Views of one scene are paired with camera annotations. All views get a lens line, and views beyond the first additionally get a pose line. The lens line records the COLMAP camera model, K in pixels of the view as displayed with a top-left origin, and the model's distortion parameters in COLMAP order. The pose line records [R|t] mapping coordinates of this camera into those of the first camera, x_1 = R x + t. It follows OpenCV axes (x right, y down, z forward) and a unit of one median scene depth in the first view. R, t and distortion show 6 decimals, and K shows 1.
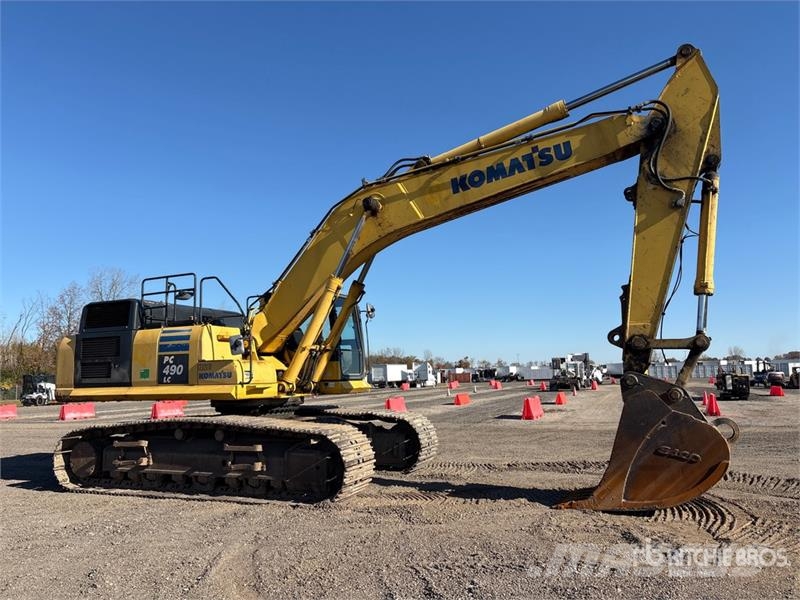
lens RADIAL K [[605.2, 0, 395.8], [0, 605.2, 300.7], [0, 0, 1]] dist [0.055000, -0.058536]
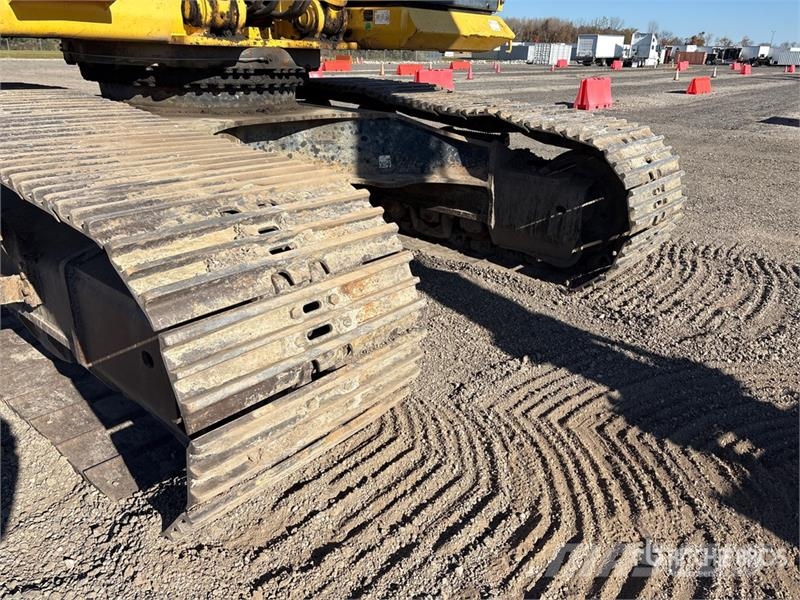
lens RADIAL K [[602.1, 0, 393.8], [0, 602.1, 298.6], [0, 0, 1]] dist [0.045833, -0.047990]
pose [[0.949165, 0.162926, -0.269334, 0.014591], [-0.009052, 0.869403, 0.494021, 0.115229], [0.314649, -0.466469, 0.826682, 0.695220]]
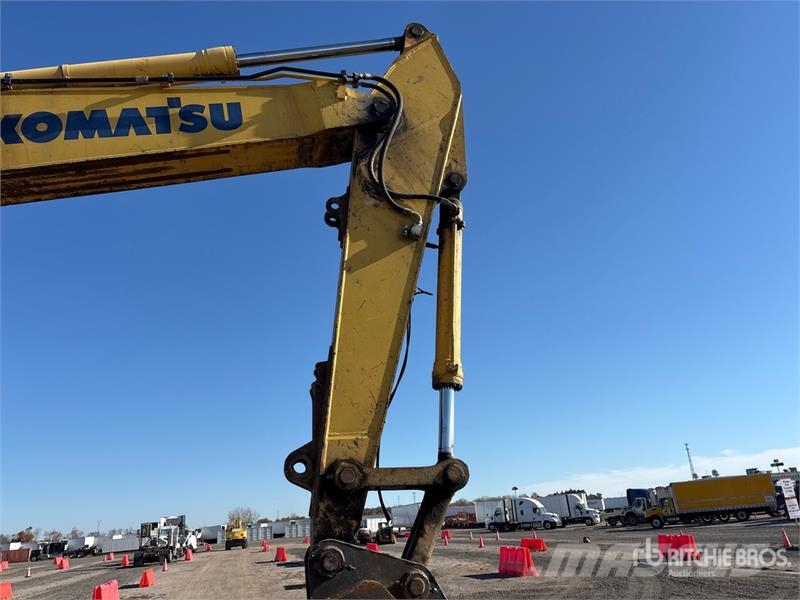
lens RADIAL K [[605.2, 0, 395.8], [0, 605.2, 300.7], [0, 0, 1]] dist [0.055000, -0.058536]
pose [[0.810323, 0.165806, 0.562037, 0.099249], [-0.019608, 0.966269, -0.256788, 0.045033], [-0.585655, 0.197061, 0.786241, 0.434805]]
